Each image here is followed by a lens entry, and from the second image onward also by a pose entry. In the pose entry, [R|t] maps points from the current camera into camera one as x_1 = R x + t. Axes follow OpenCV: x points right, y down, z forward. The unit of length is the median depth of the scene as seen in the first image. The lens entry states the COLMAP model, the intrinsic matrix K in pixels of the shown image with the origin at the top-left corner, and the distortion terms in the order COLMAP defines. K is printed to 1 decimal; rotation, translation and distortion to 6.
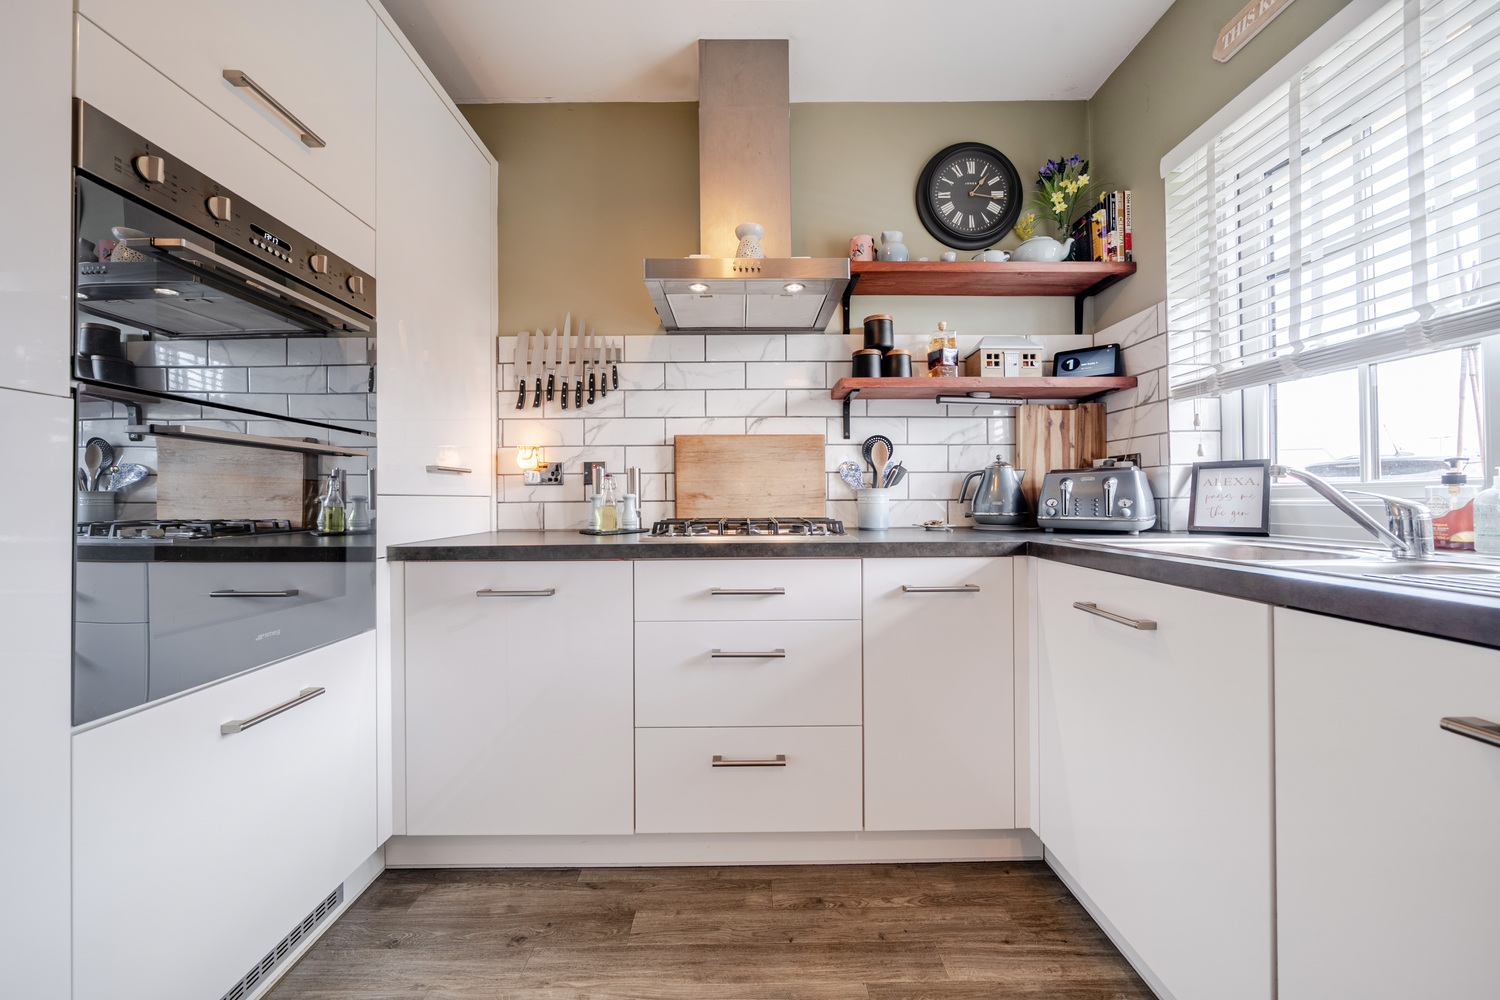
lens RADIAL K [[512.5, 0, 741.6], [0, 512.5, 498.3], [0, 0, 1]] dist [-0.004635, 0.000076]
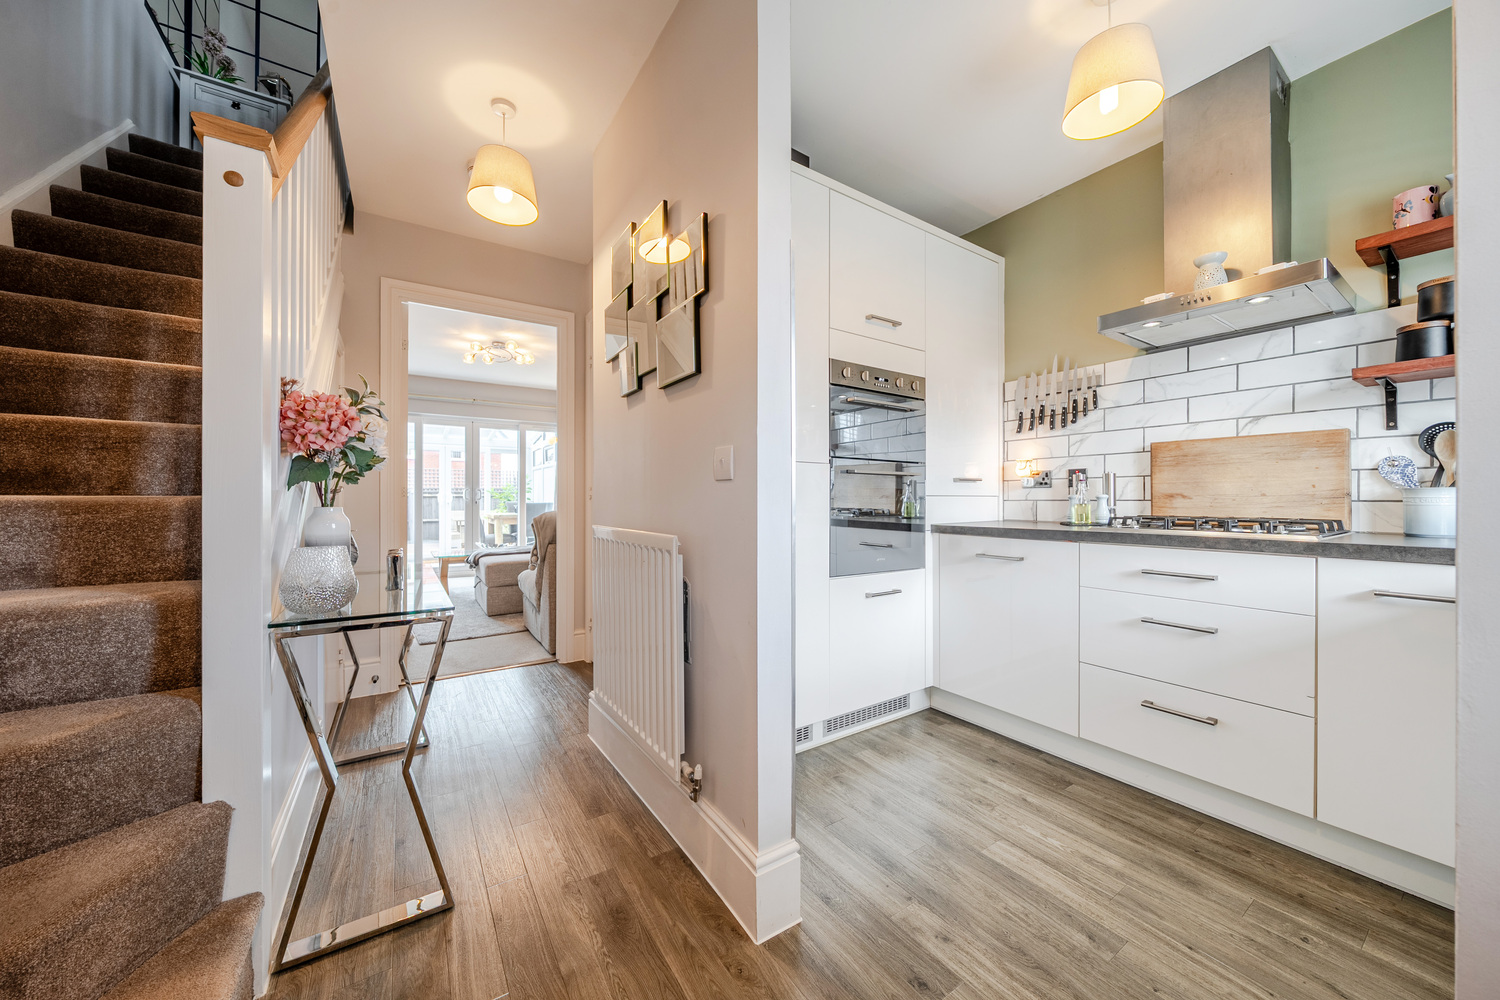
lens RADIAL K [[512.5, 0, 746.9], [0, 512.5, 497.8], [0, 0, 1]] dist [-0.004635, 0.000076]
pose [[0.541790, 0.003781, -0.840506, 0.352547], [0.001224, 0.999985, 0.005287, -0.008015], [0.840513, -0.003894, 0.541777, -0.390531]]
